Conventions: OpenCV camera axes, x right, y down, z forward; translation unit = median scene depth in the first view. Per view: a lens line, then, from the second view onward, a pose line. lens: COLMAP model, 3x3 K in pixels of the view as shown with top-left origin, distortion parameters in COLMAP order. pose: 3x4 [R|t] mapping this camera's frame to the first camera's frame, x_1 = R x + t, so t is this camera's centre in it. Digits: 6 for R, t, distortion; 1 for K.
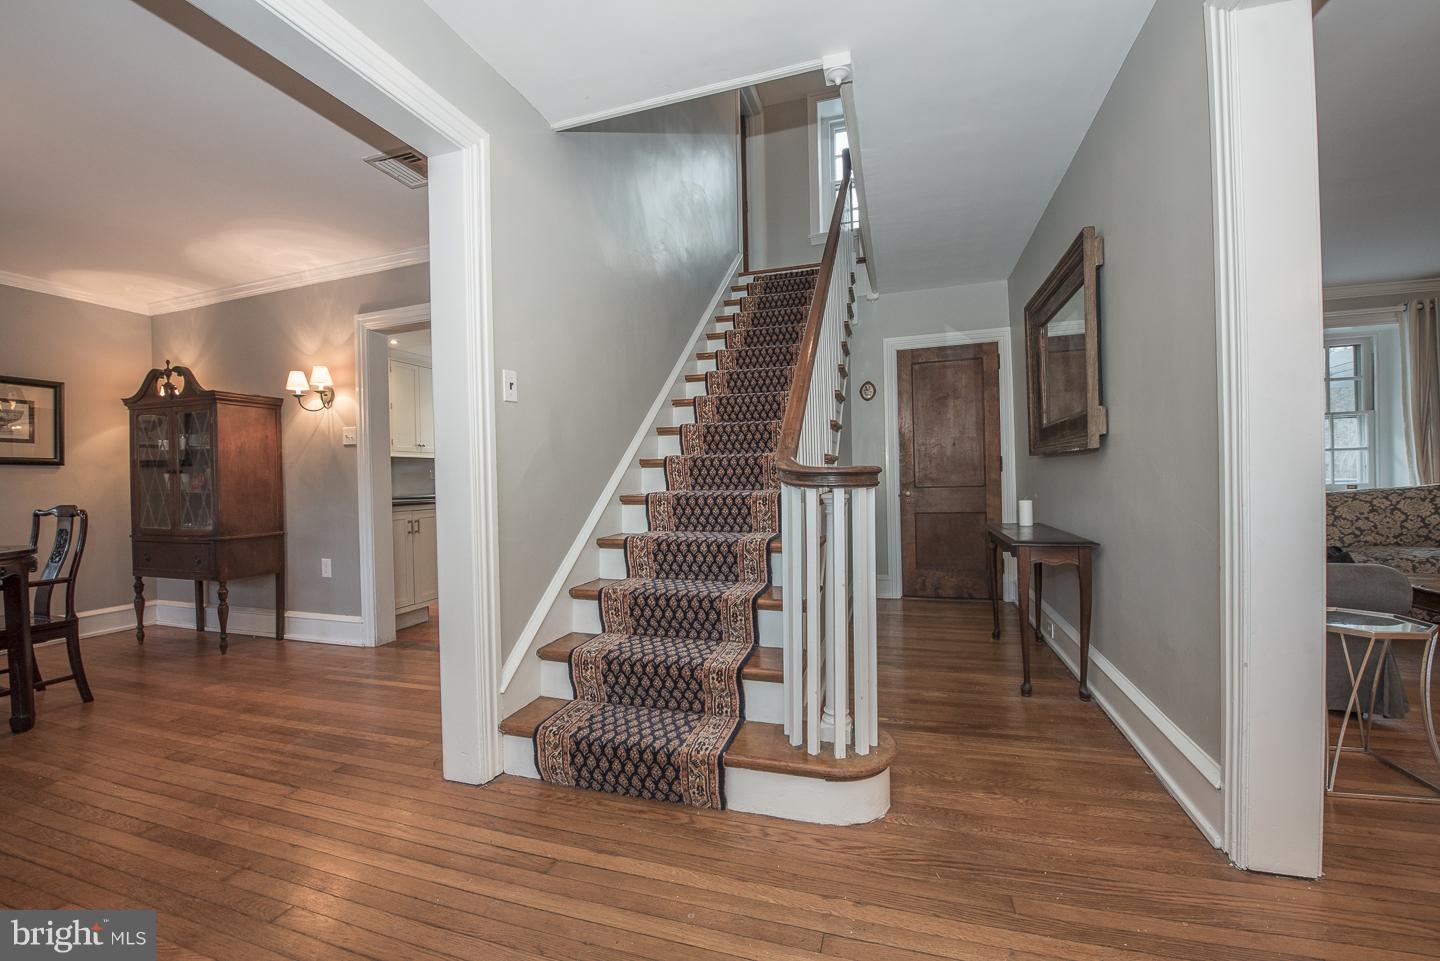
lens RADIAL K [[569.3, 0, 721.8], [0, 569.3, 485.7], [0, 0, 1]] dist [-0.023061, -0.000554]
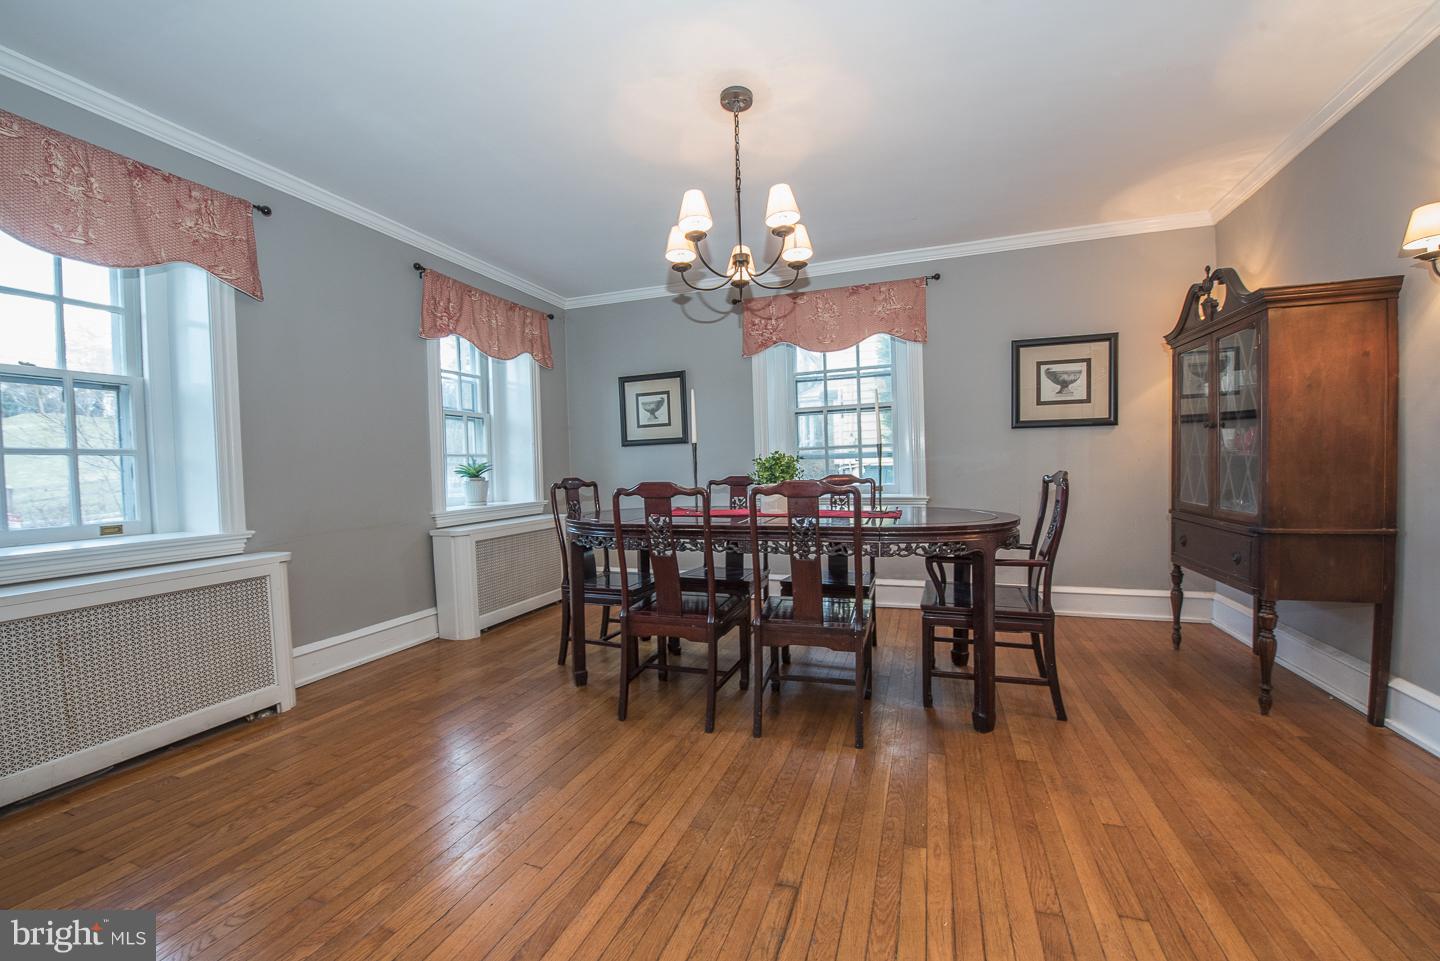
lens RADIAL K [[569.3, 0, 721.8], [0, 569.3, 485.7], [0, 0, 1]] dist [-0.023061, -0.000554]
pose [[-0.044961, 0.054707, -0.997490, -0.247110], [0.017853, 0.998384, 0.053951, 0.001248], [0.998829, -0.015383, -0.045865, 0.403661]]
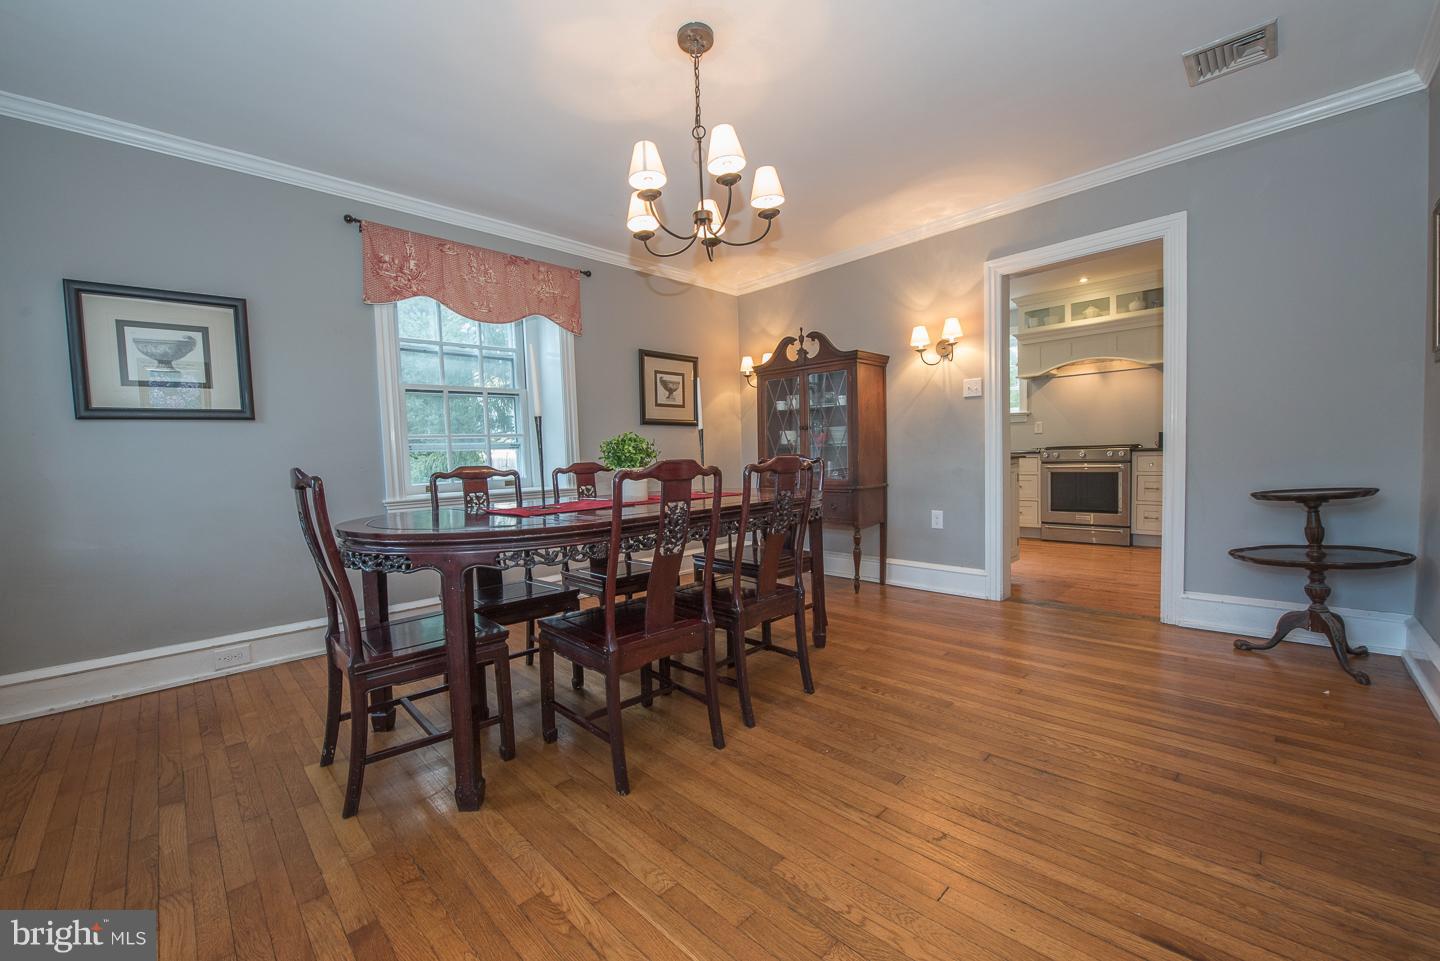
lens RADIAL K [[569.3, 0, 721.8], [0, 569.3, 485.7], [0, 0, 1]] dist [-0.023061, -0.000554]
pose [[0.887555, 0.019398, -0.460294, -0.590182], [0.008148, 0.998296, 0.057782, 0.022618], [0.460631, -0.055035, 0.885884, -0.095906]]
